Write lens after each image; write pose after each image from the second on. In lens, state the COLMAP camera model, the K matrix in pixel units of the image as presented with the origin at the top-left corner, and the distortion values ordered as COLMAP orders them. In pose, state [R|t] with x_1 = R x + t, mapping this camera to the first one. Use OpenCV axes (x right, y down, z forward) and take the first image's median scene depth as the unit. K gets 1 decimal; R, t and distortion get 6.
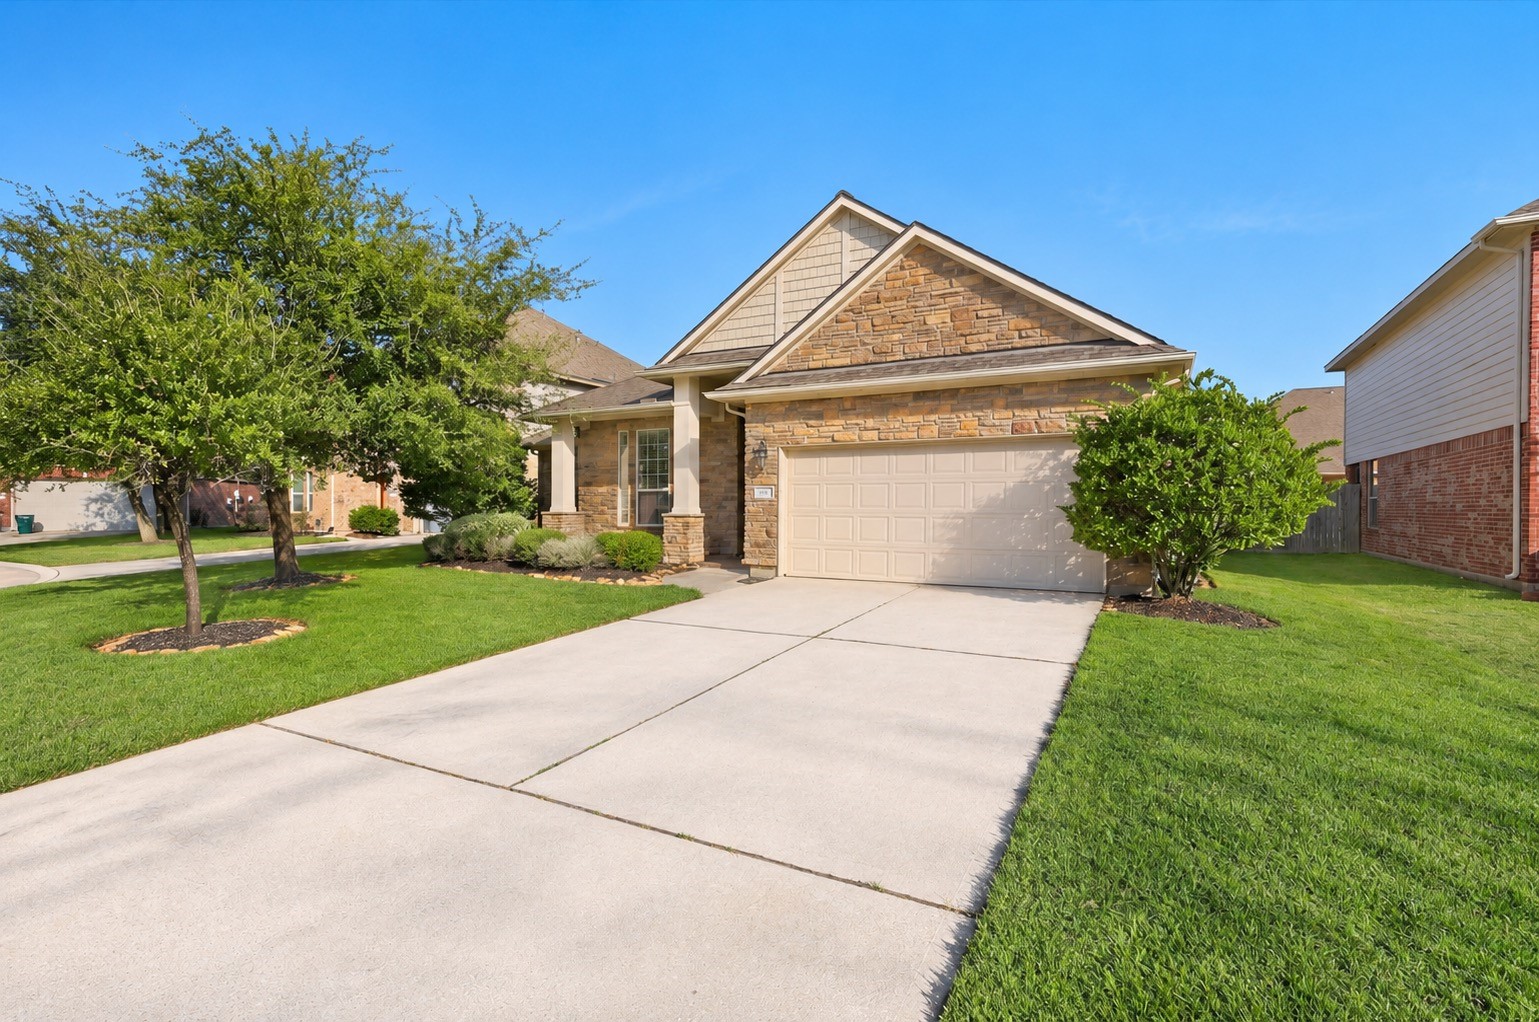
lens RADIAL K [[734.5, 0, 768.7], [0, 734.5, 508.5], [0, 0, 1]] dist [0.002123, 0.000306]
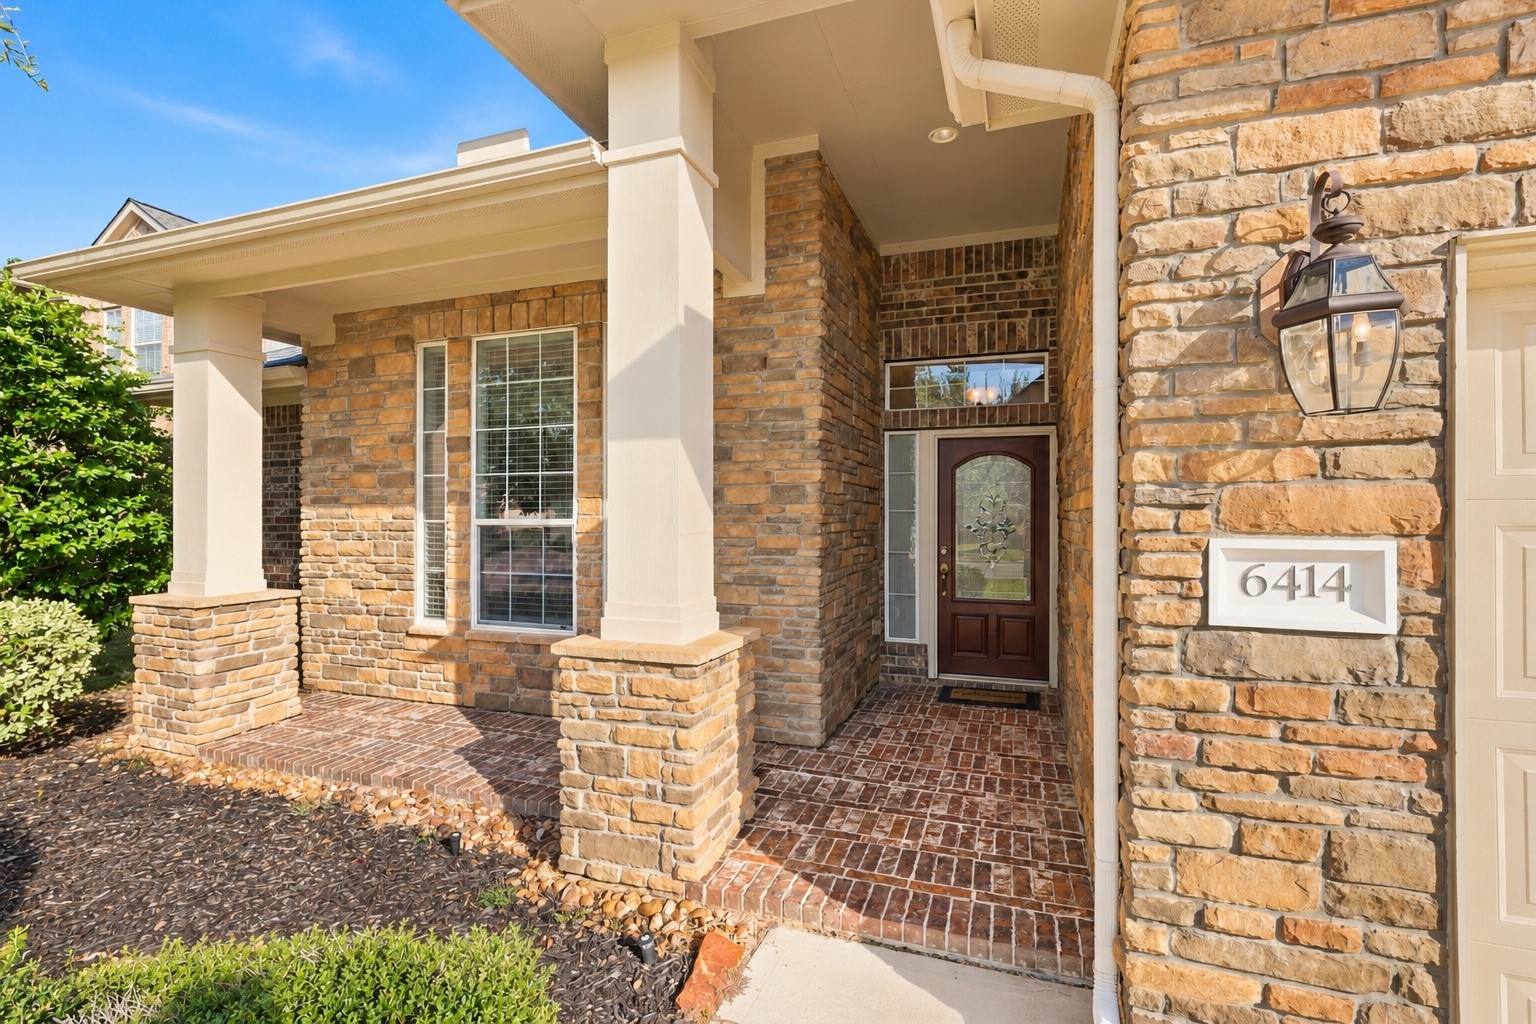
lens RADIAL K [[733.1, 0, 761.6], [0, 733.1, 511.8], [0, 0, 1]] dist [0.002123, 0.000306]
pose [[0.991196, -0.001108, 0.132396, -0.128366], [0.001885, 0.999982, -0.005742, -0.035595], [-0.132387, 0.005941, 0.991180, 0.879512]]
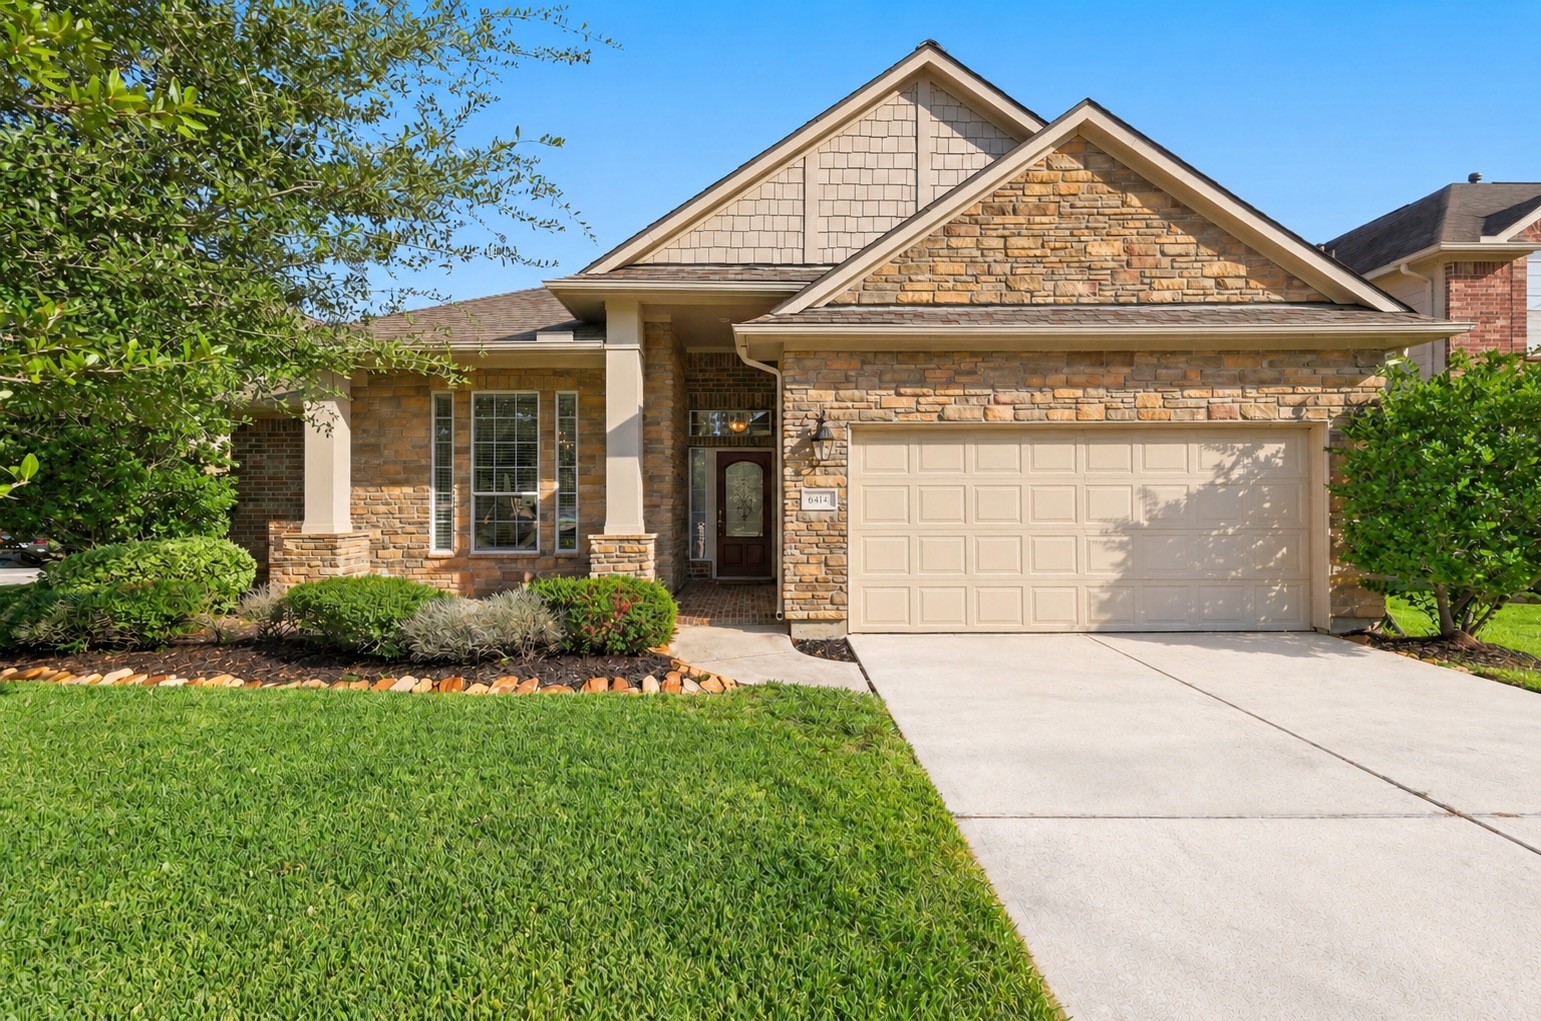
lens RADIAL K [[735.5, 0, 780.3], [0, 735.5, 504.6], [0, 0, 1]] dist [0.002123, 0.000306]
pose [[0.875031, -0.002928, 0.484058, -0.332511], [0.006090, 0.999969, -0.004961, -0.014662], [-0.484028, 0.007289, 0.875022, 0.484874]]
